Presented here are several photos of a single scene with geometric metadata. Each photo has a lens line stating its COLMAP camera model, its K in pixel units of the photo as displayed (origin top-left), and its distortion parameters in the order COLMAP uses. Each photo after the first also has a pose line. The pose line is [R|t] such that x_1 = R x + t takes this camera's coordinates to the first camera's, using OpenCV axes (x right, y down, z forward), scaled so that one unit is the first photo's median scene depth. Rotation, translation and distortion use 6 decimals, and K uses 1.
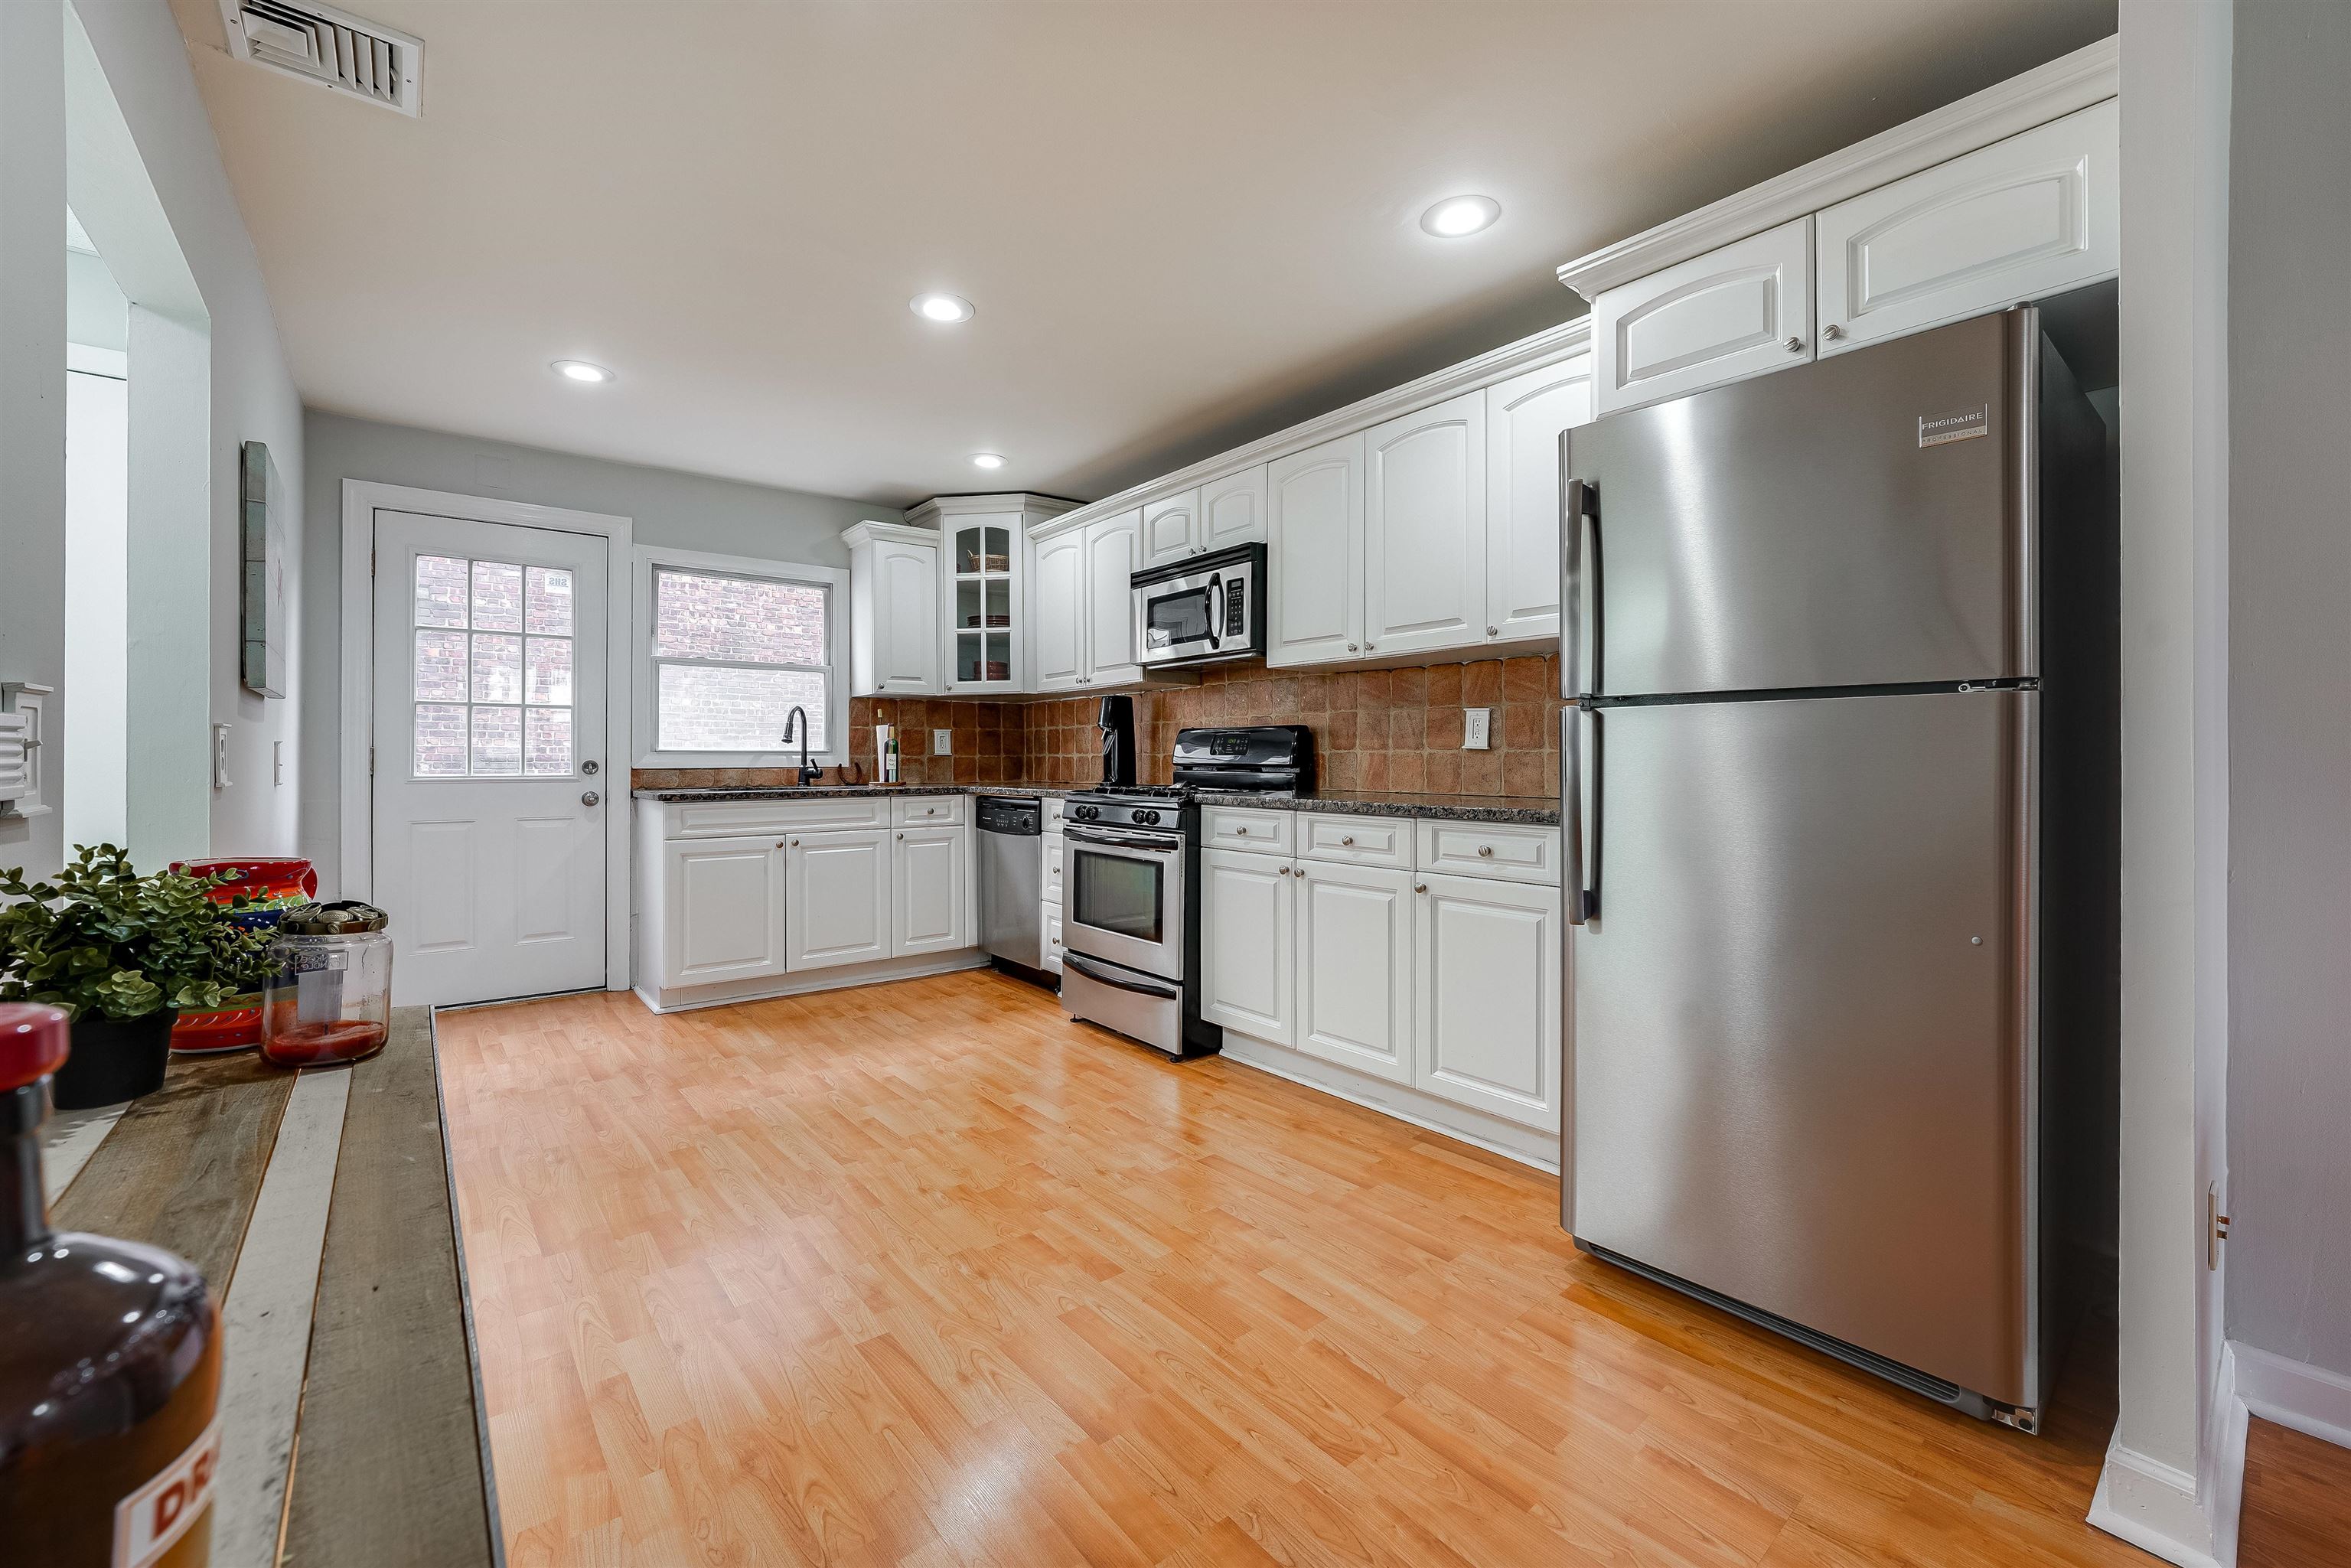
lens RADIAL K [[949.4, 0, 1185.5], [0, 949.4, 759.3], [0, 0, 1]] dist [-0.012608, -0.000061]
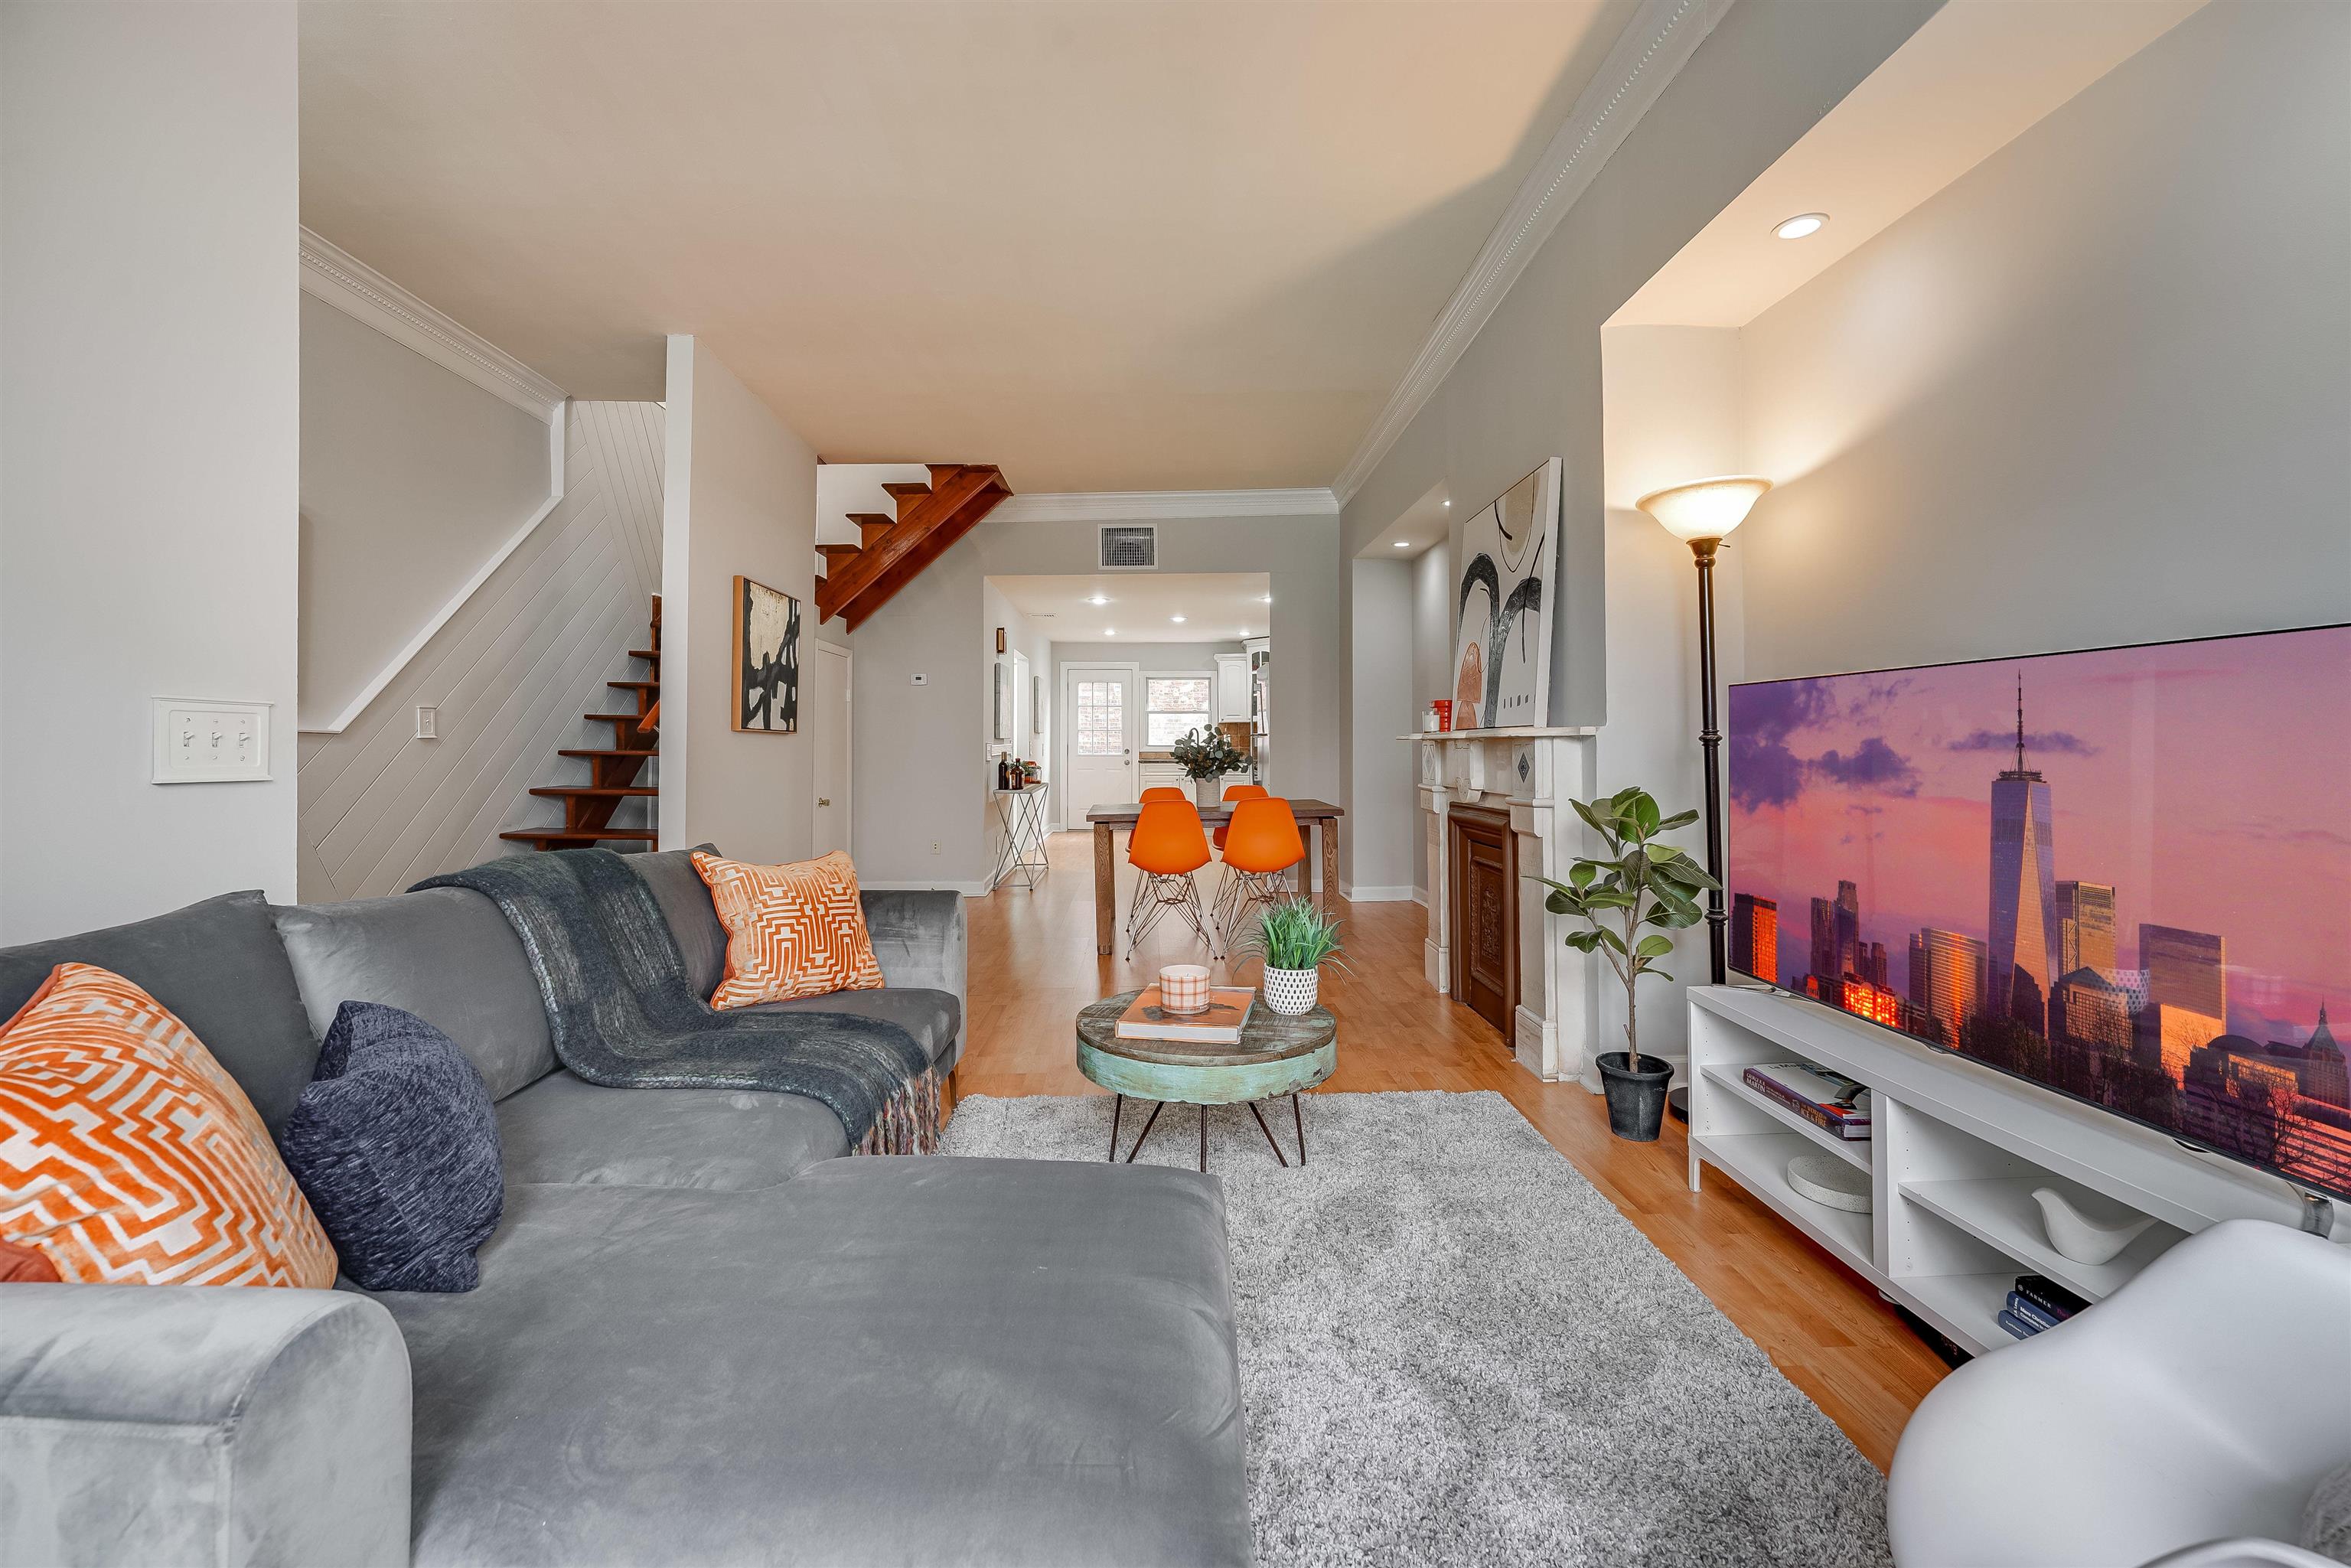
lens RADIAL K [[946.3, 0, 1167.2], [0, 946.3, 728.0], [0, 0, 1]] dist [-0.001027, 0.000043]
pose [[0.780994, -0.013328, -0.624396, 1.256391], [0.000324, 0.999781, -0.020936, -0.002141], [0.624538, 0.016149, 0.780827, -1.159027]]
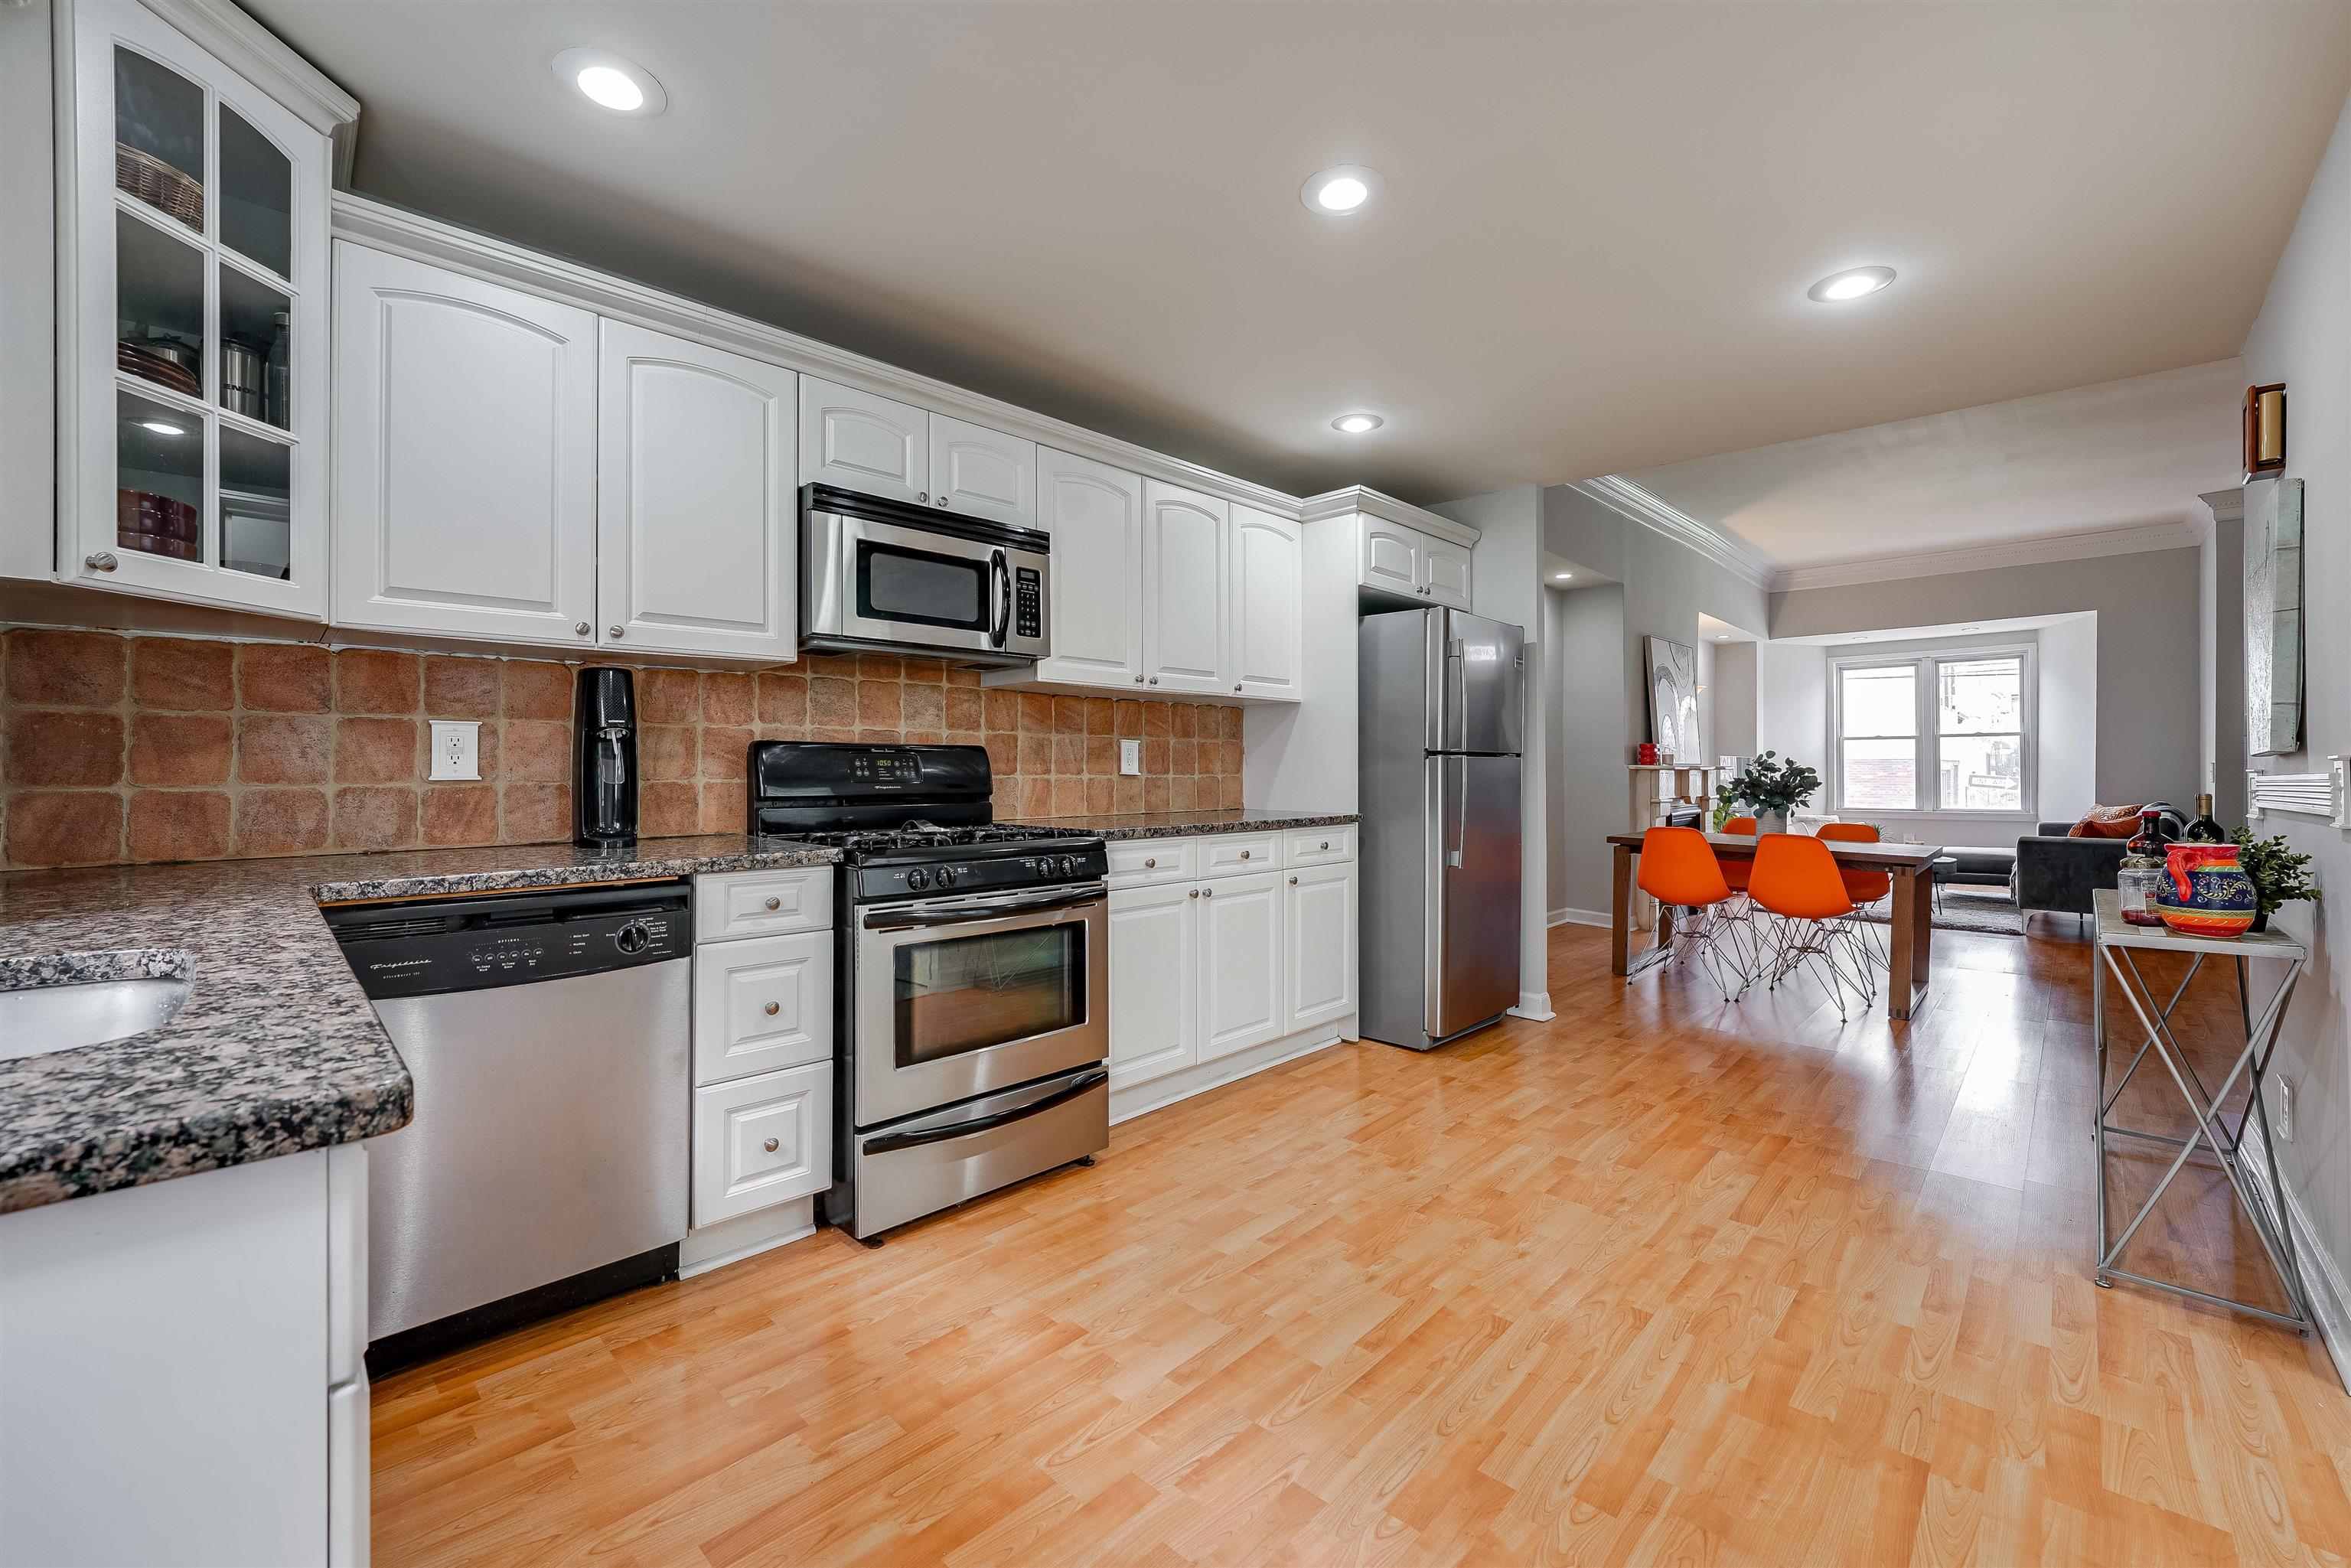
lens RADIAL K [[947.4, 0, 1183.8], [0, 947.4, 768.4], [0, 0, 1]] dist [-0.011802, 0.000424]
pose [[-0.112091, 0.000683, 0.993698, -0.659562], [0.001489, 0.999999, -0.000520, -0.013705], [-0.993697, 0.001421, -0.112092, 0.812760]]
